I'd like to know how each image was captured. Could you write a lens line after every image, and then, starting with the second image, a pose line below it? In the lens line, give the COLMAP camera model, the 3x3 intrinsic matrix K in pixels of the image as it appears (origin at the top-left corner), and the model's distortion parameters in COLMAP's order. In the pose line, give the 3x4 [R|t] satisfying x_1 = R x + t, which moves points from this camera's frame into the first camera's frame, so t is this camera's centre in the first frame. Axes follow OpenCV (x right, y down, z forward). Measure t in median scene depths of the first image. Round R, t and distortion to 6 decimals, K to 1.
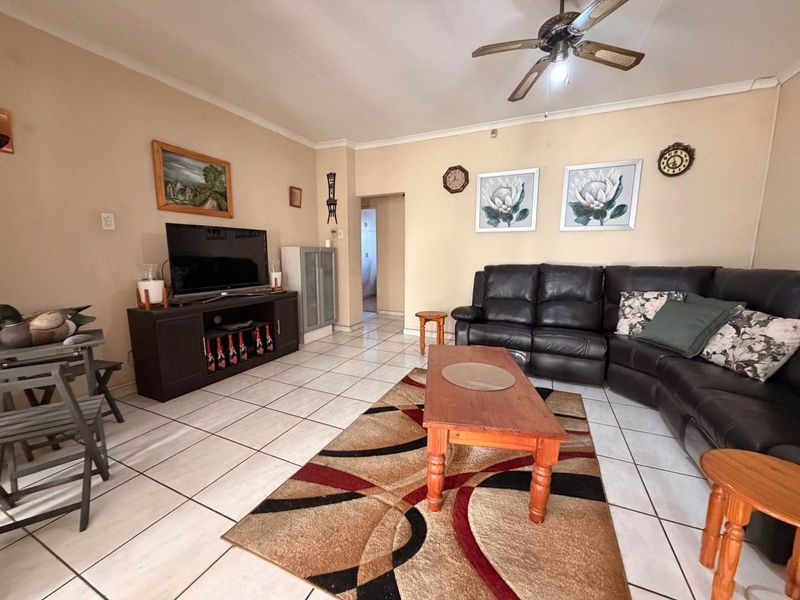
lens RADIAL K [[317.5, 0, 398.7], [0, 317.5, 300.3], [0, 0, 1]] dist [0.000919, -0.000197]
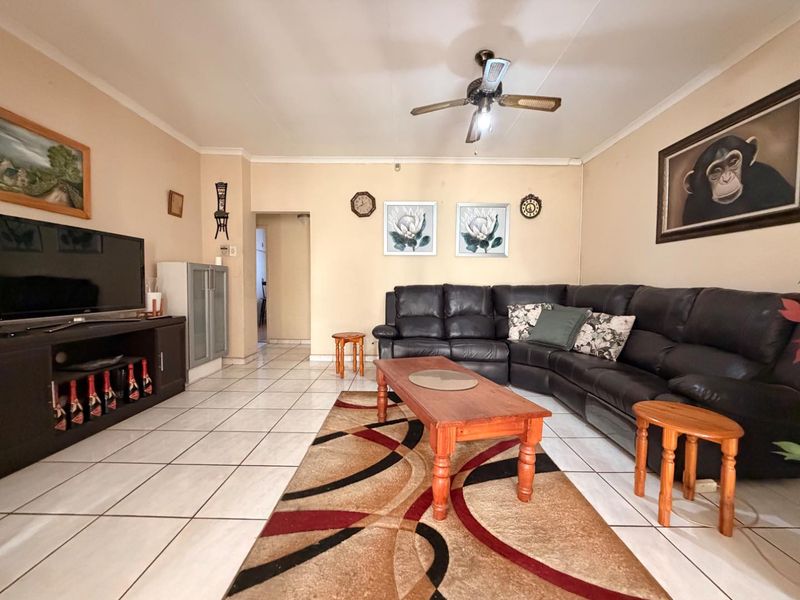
lens RADIAL K [[317.5, 0, 398.7], [0, 317.5, 300.3], [0, 0, 1]] dist [0.000919, -0.000197]
pose [[0.913027, -0.012487, 0.407708, -0.180882], [0.052588, 0.994793, -0.087300, 0.036675], [-0.404495, 0.101148, 0.908929, 0.050441]]
